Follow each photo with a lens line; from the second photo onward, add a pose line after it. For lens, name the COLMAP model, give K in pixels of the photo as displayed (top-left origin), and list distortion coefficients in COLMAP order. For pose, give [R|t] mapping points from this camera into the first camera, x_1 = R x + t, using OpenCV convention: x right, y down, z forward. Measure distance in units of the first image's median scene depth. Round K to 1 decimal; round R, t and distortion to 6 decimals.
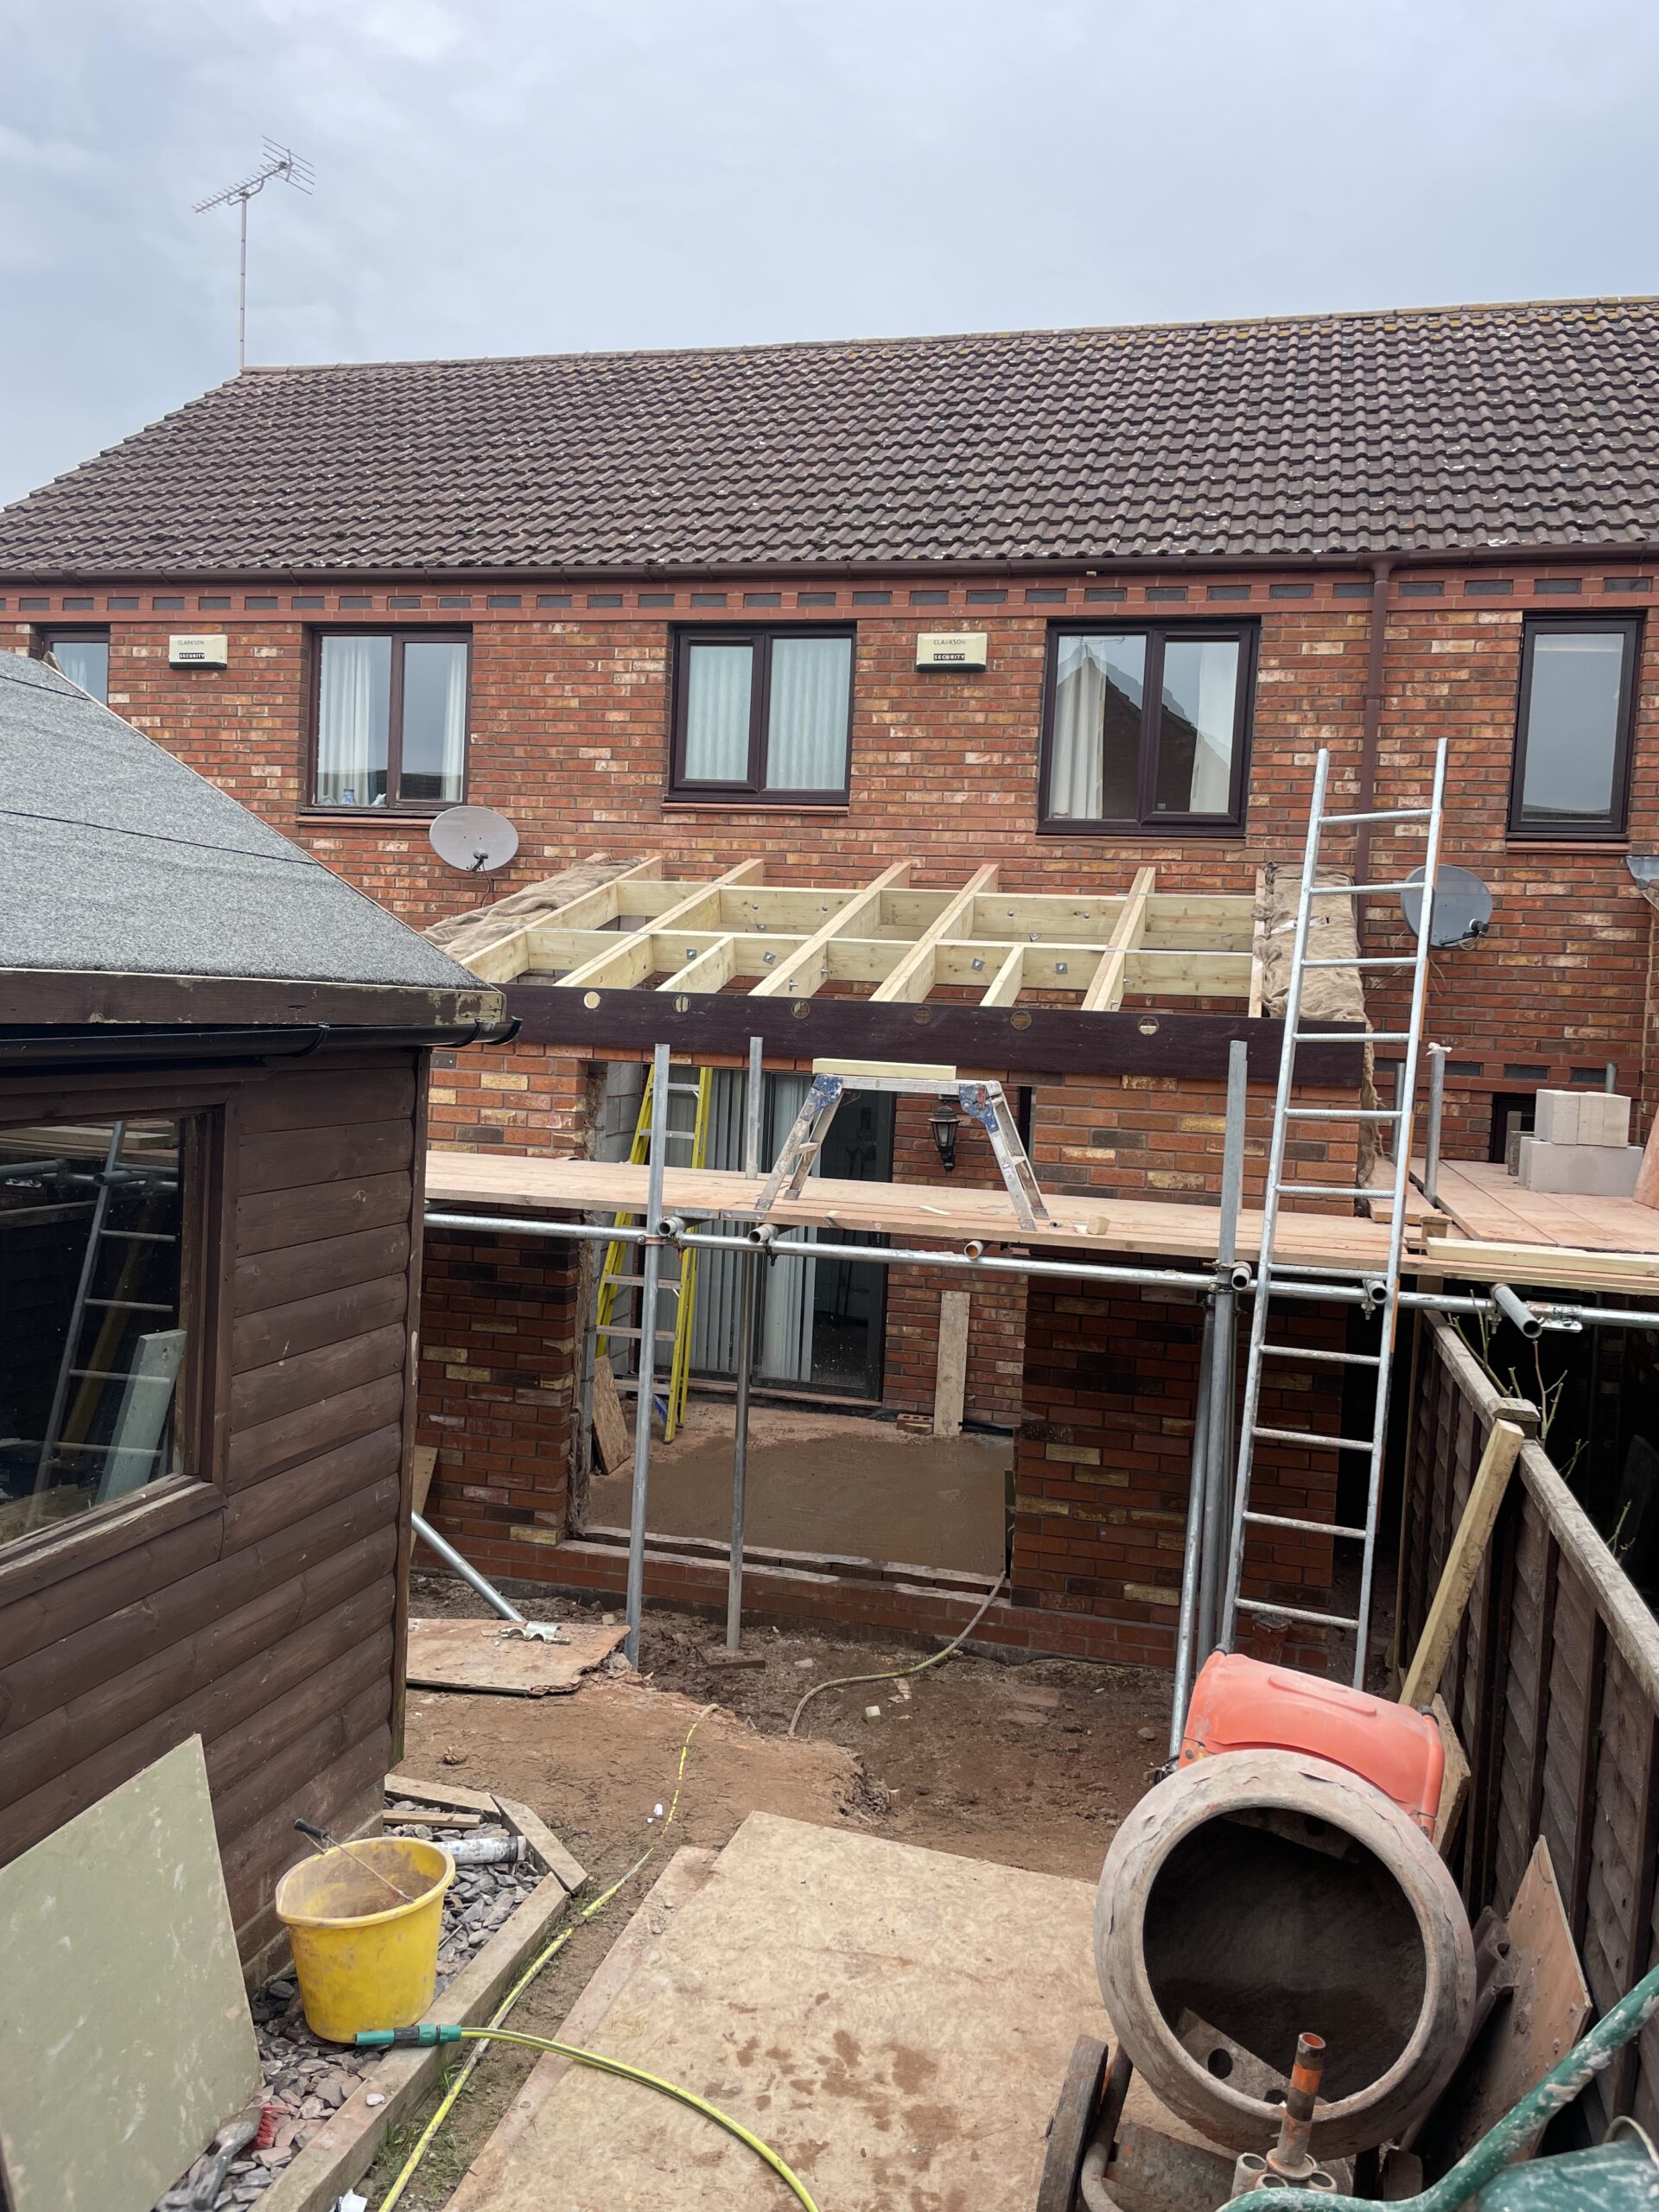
lens RADIAL K [[1669.8, 0, 841.9], [0, 1669.8, 1093.2], [0, 0, 1]] dist [0.078248, -0.036040]
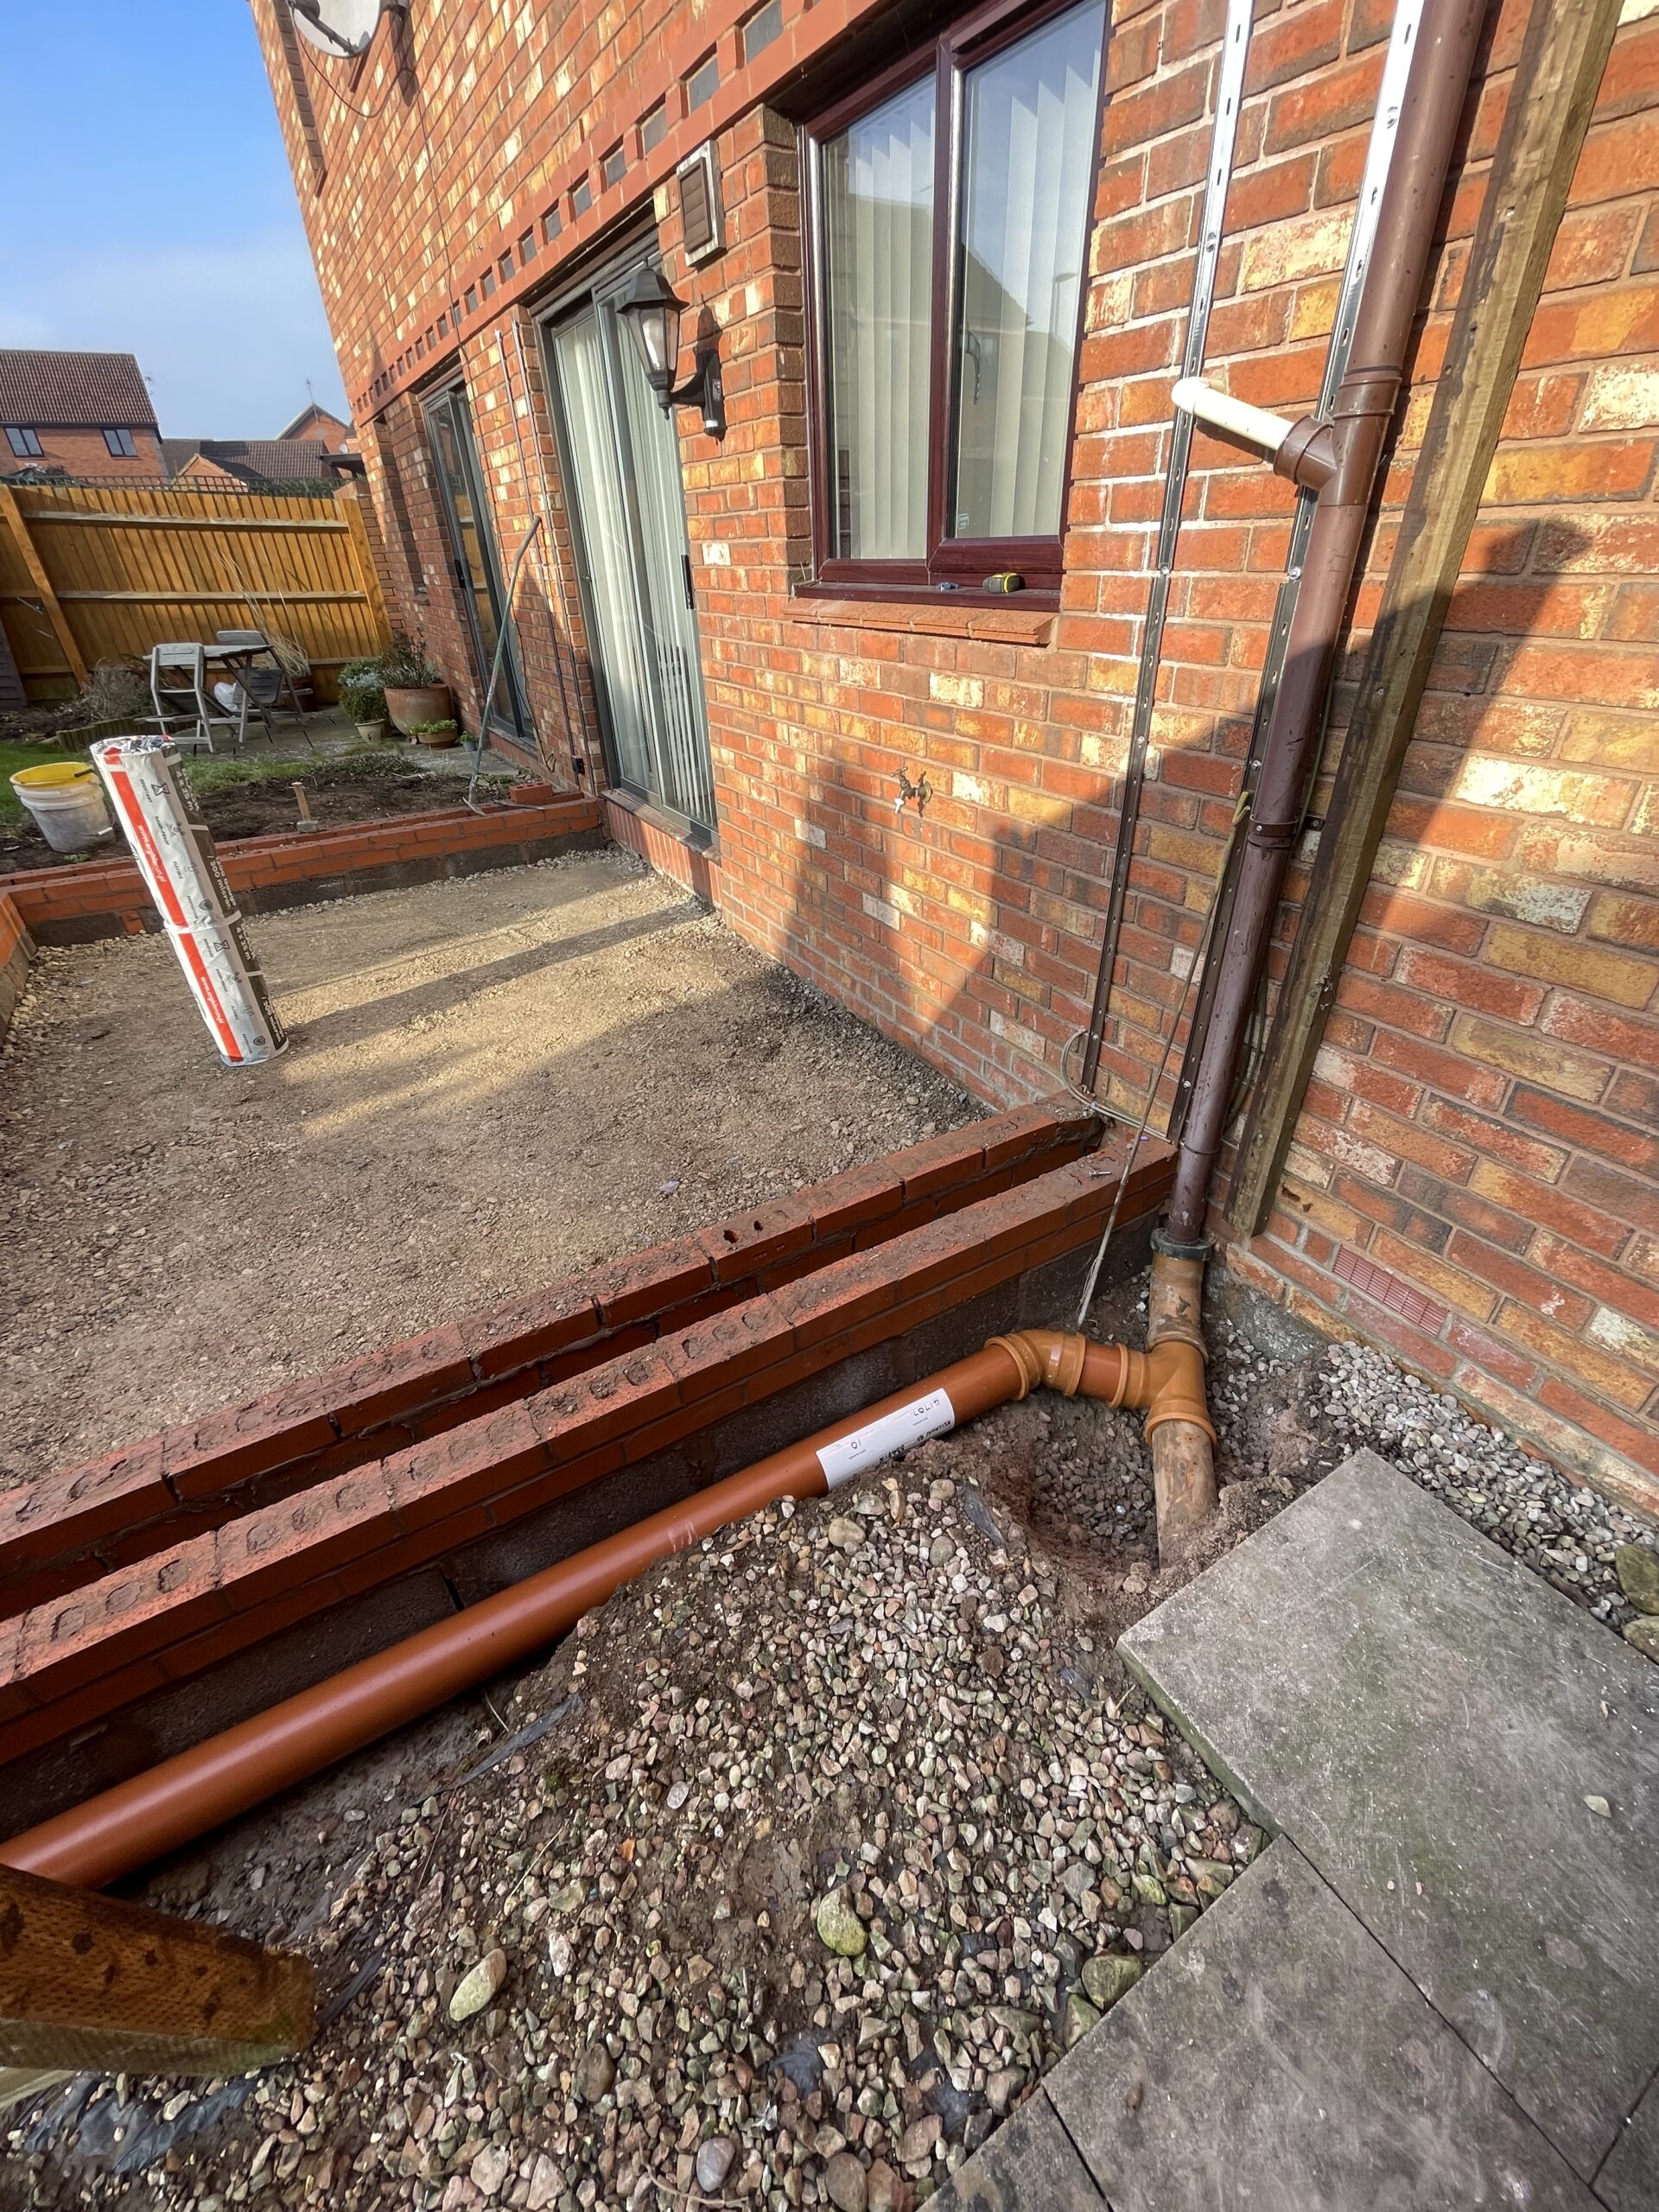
lens RADIAL K [[891.7, 0, 838.6], [0, 891.7, 1099.6], [0, 0, 1]] dist [-0.008017, 0.002829]
pose [[0.714133, 0.314550, -0.625358, 0.335629], [0.023083, 0.882288, 0.470144, 0.099994], [0.699629, -0.350180, 0.622810, 0.779555]]
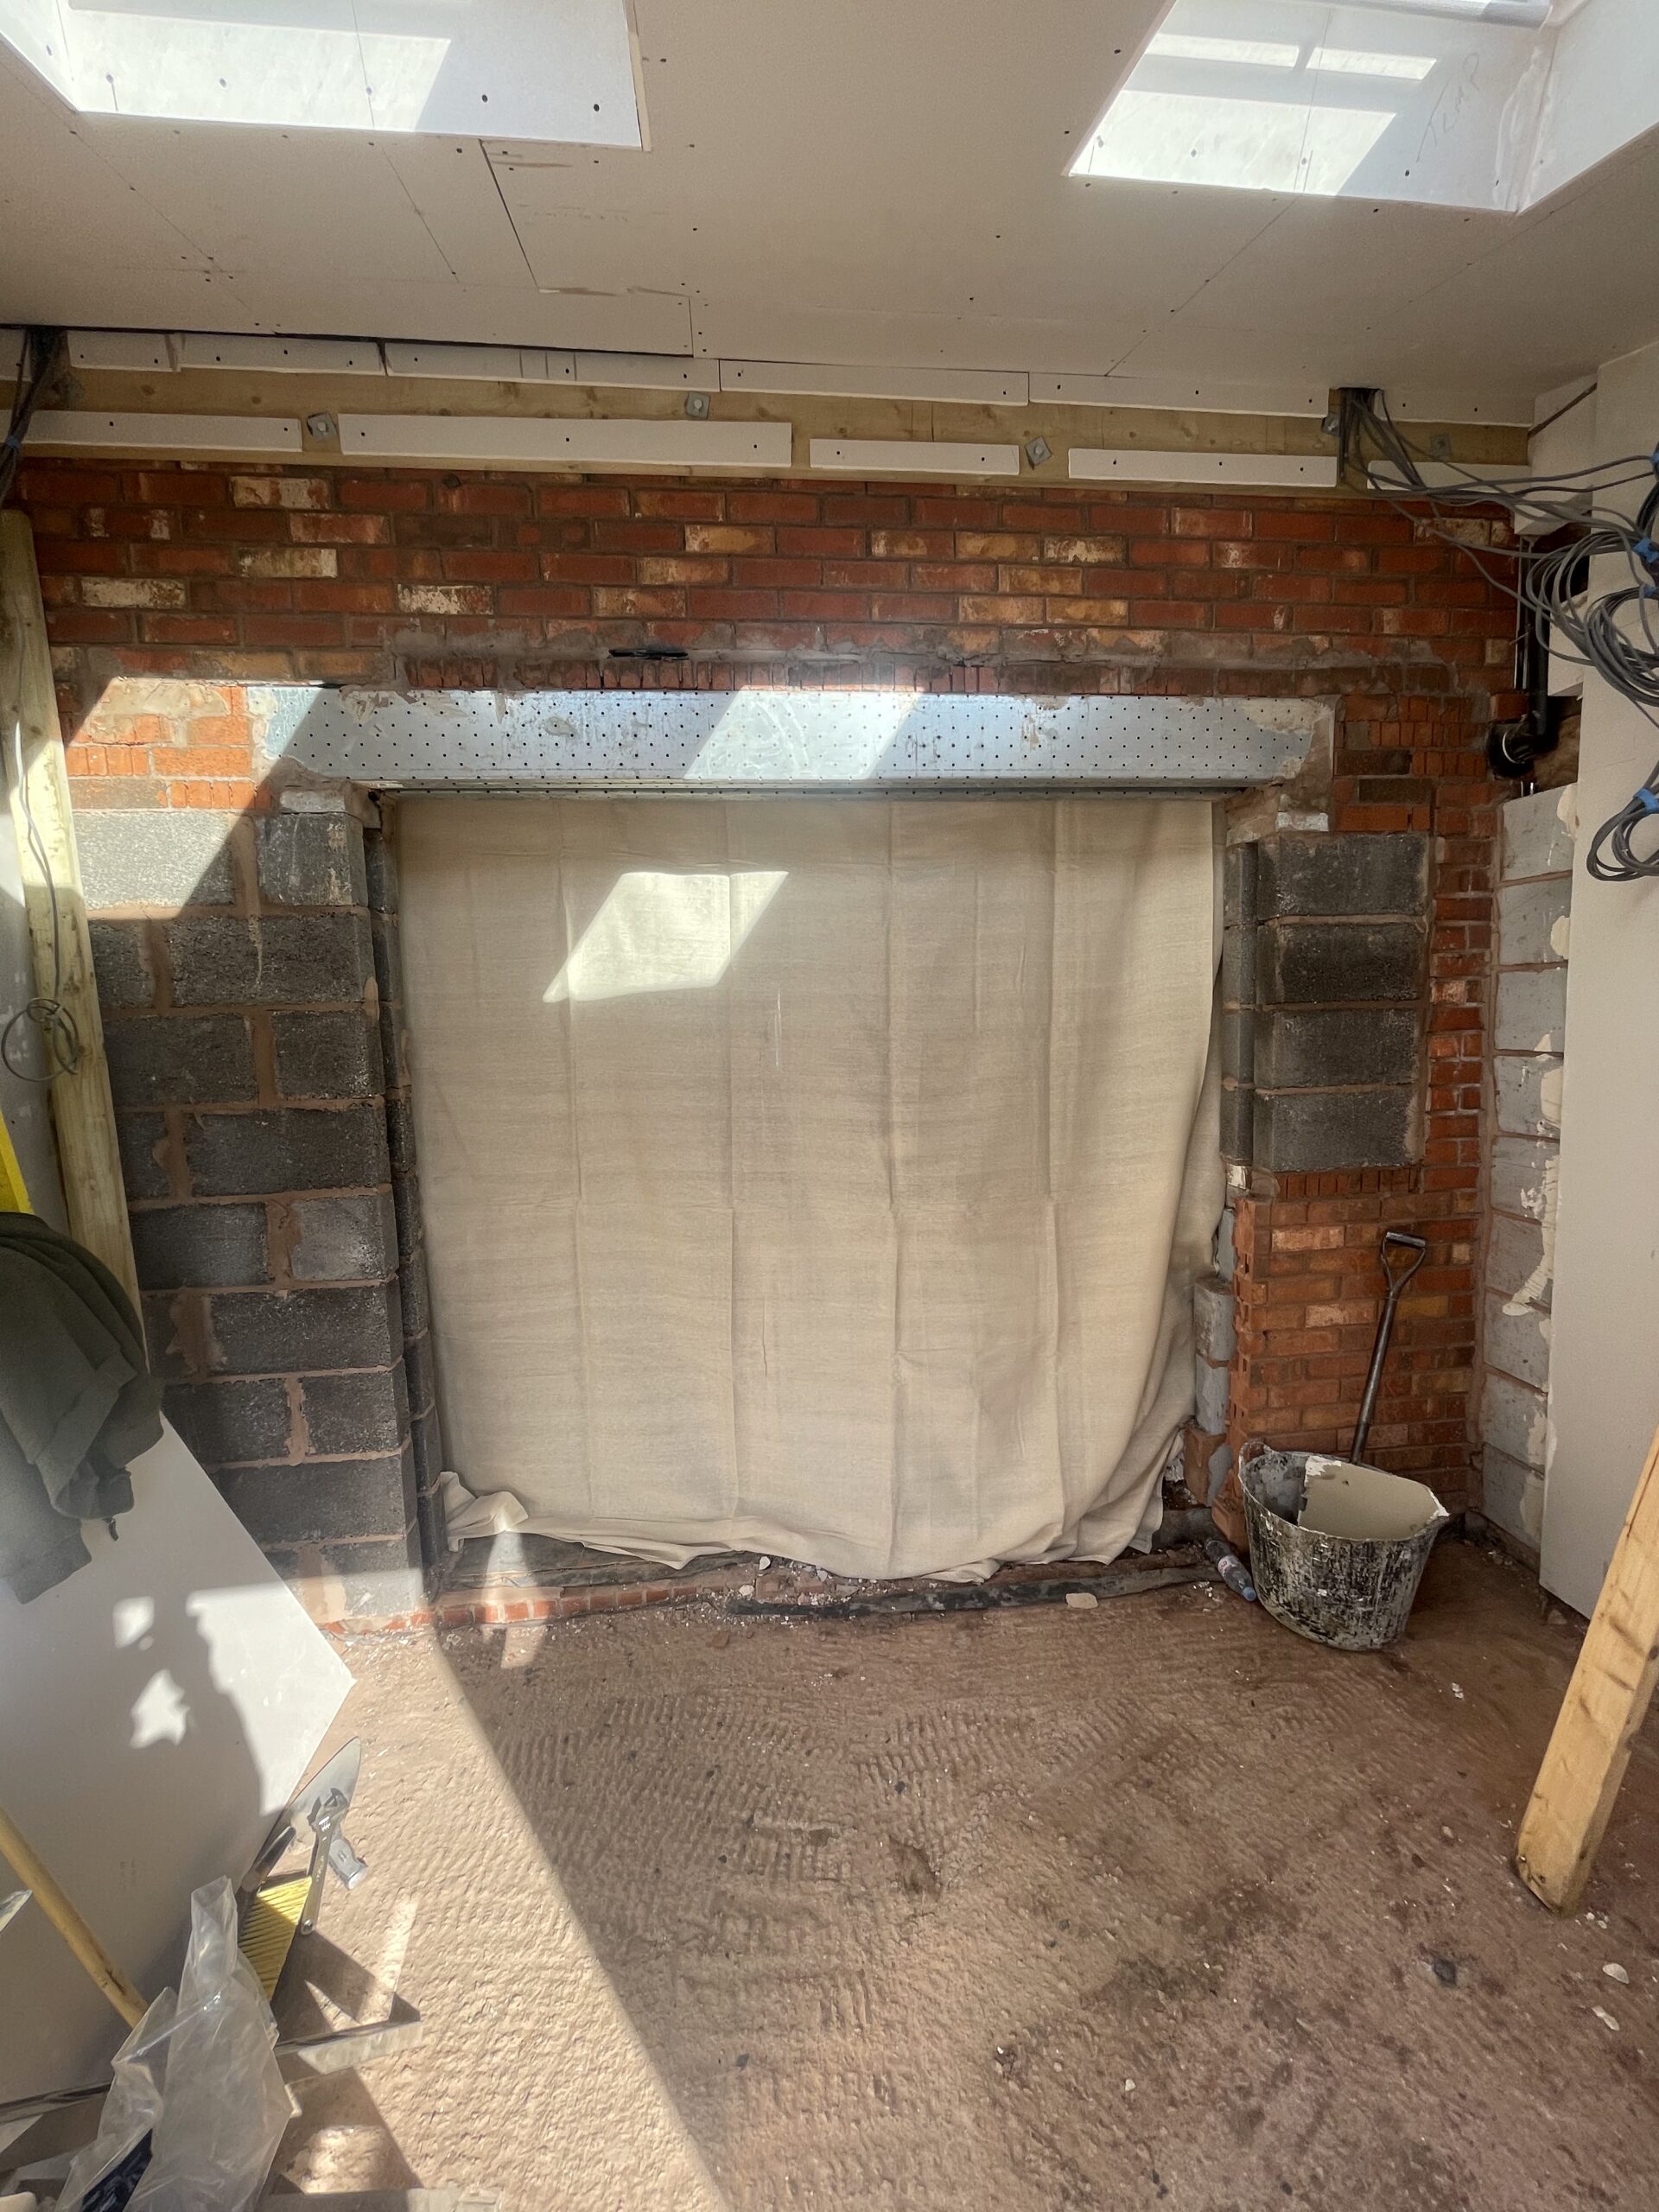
lens RADIAL K [[891.7, 0, 841.4], [0, 891.7, 1084.2], [0, 0, 1]] dist [-0.008017, 0.002829]
pose [[0.933413, -0.106101, 0.342758, -0.023861], [0.090613, 0.994020, 0.060937, 0.044331], [-0.347174, -0.025821, 0.937445, 0.788864]]
